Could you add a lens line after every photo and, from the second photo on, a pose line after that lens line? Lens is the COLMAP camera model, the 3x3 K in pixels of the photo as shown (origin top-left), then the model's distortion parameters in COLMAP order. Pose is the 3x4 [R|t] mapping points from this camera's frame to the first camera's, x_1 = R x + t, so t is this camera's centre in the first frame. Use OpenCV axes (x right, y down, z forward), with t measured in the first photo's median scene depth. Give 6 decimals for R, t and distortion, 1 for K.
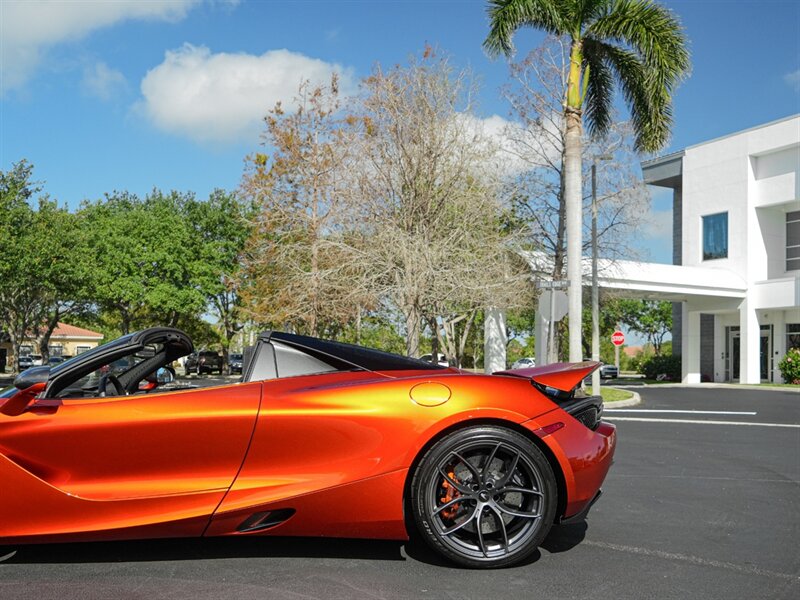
lens RADIAL K [[810.7, 0, 427.0], [0, 810.7, 353.4], [0, 0, 1]] dist [-0.009860, -0.002966]
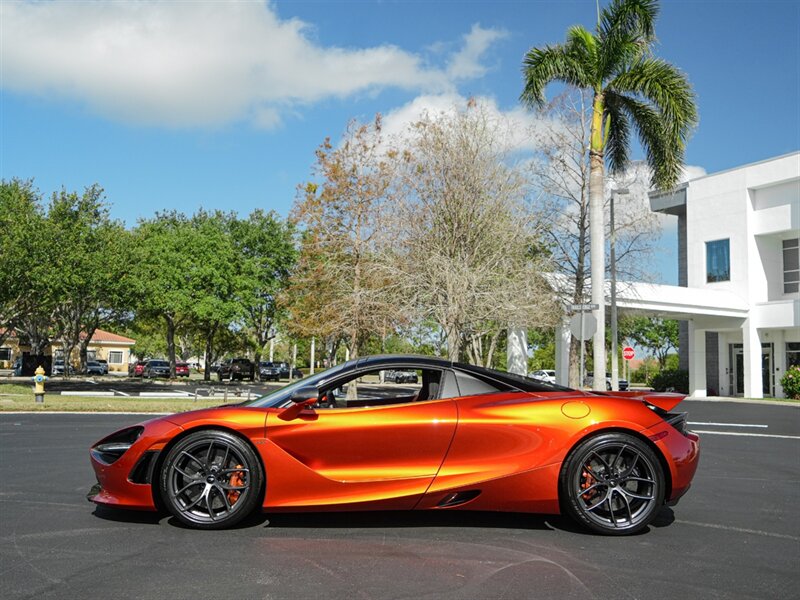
lens RADIAL K [[779.5, 0, 434.5], [0, 779.5, 283.2], [0, 0, 1]] dist [-0.015212, 0.011351]
pose [[0.999879, 0.015506, -0.000805, -0.024887], [-0.015508, 0.994753, -0.101120, -0.002935], [-0.000767, 0.101120, 0.994874, -0.039073]]
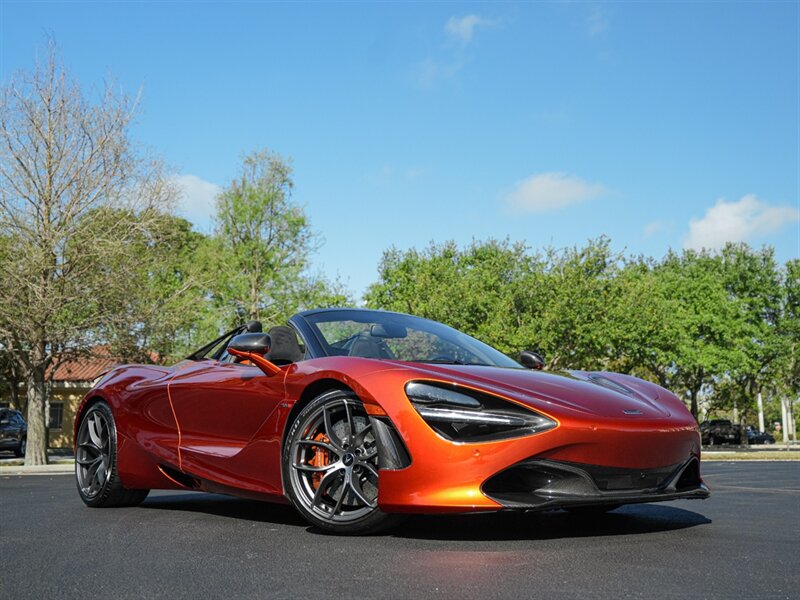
lens RADIAL K [[970.9, 0, 450.1], [0, 970.9, 262.8], [0, 0, 1]] dist [-0.003705, 0.026455]
pose [[0.912723, -0.086567, -0.399302, -0.142450], [0.017179, 0.984564, -0.174182, 0.011943], [0.408217, 0.152121, 0.900121, -0.179766]]
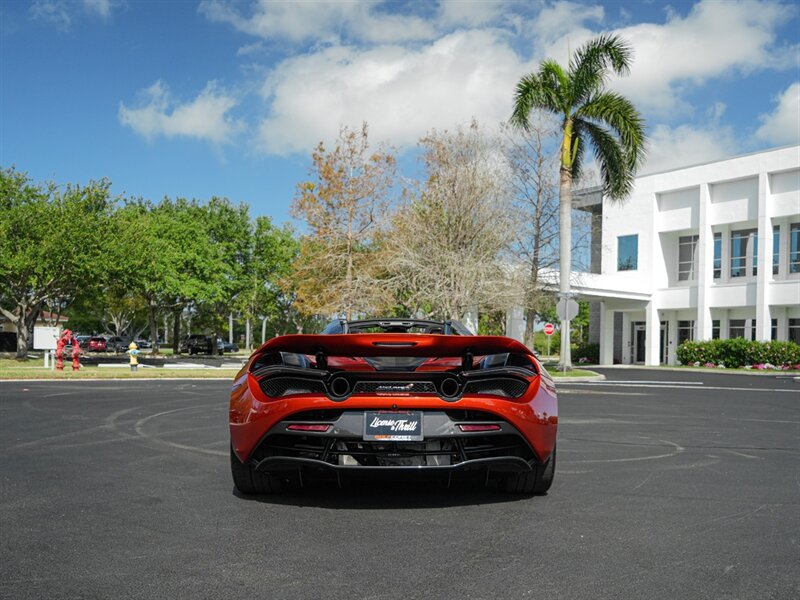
lens RADIAL K [[734.1, 0, 428.7], [0, 734.1, 353.2], [0, 0, 1]] dist [-0.021043, -0.004059]
pose [[0.989162, 0.009643, 0.146511, -0.139685], [-0.012687, 0.999722, 0.019859, -0.001827], [-0.146279, -0.021502, 0.989010, -0.133500]]
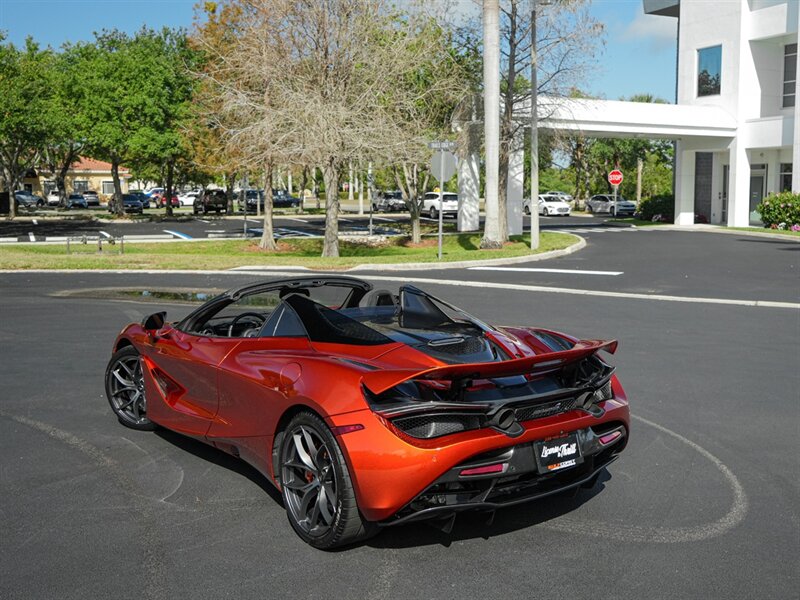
lens RADIAL K [[853.7, 0, 449.2], [0, 853.7, 266.0], [0, 0, 1]] dist [-0.009104, 0.005383]
pose [[0.998373, -0.000483, -0.057017, 0.111442], [0.006296, 0.994785, 0.101804, -0.021272], [0.056670, -0.101997, 0.993169, -0.041339]]
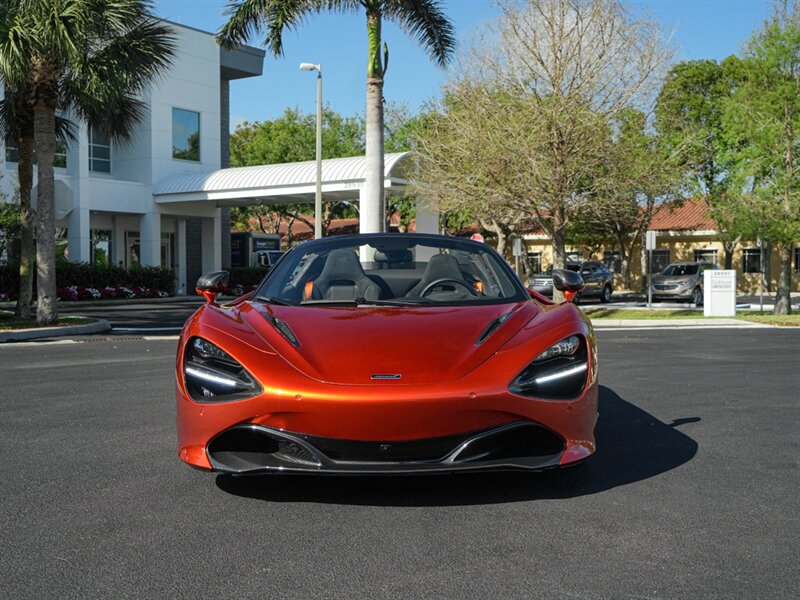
lens RADIAL K [[943.3, 0, 468.9], [0, 943.3, 300.5], [0, 0, 1]] dist [0.071864, 0.005785]
pose [[0.484261, 0.010004, -0.874867, -0.080426], [0.016484, 0.999653, 0.020555, 0.000025], [0.874768, -0.024375, 0.483928, -0.107568]]
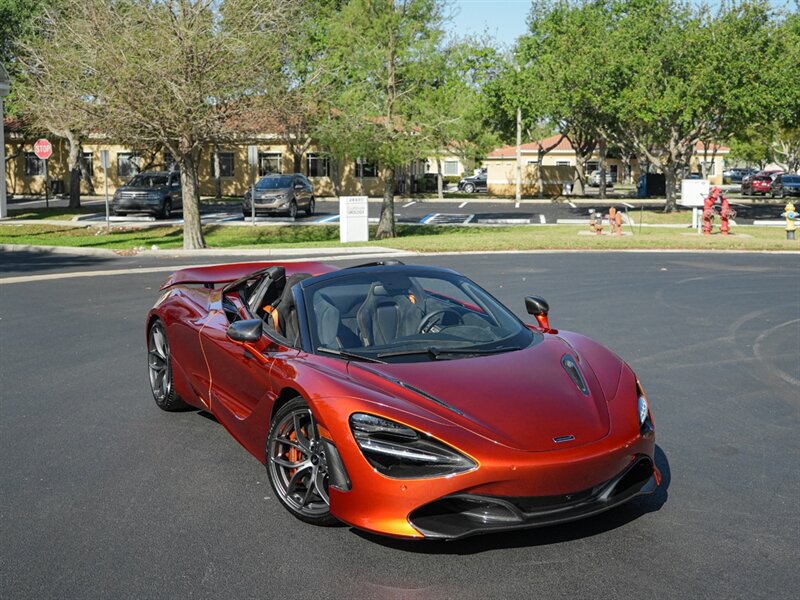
lens RADIAL K [[975.8, 0, 433.4], [0, 975.8, 258.9], [0, 0, 1]] dist [-0.014698, -0.002762]
pose [[0.820030, 0.046891, -0.570396, -0.114609], [0.011344, 0.995111, 0.098114, -0.024624], [0.572207, -0.086927, 0.815489, -0.173966]]
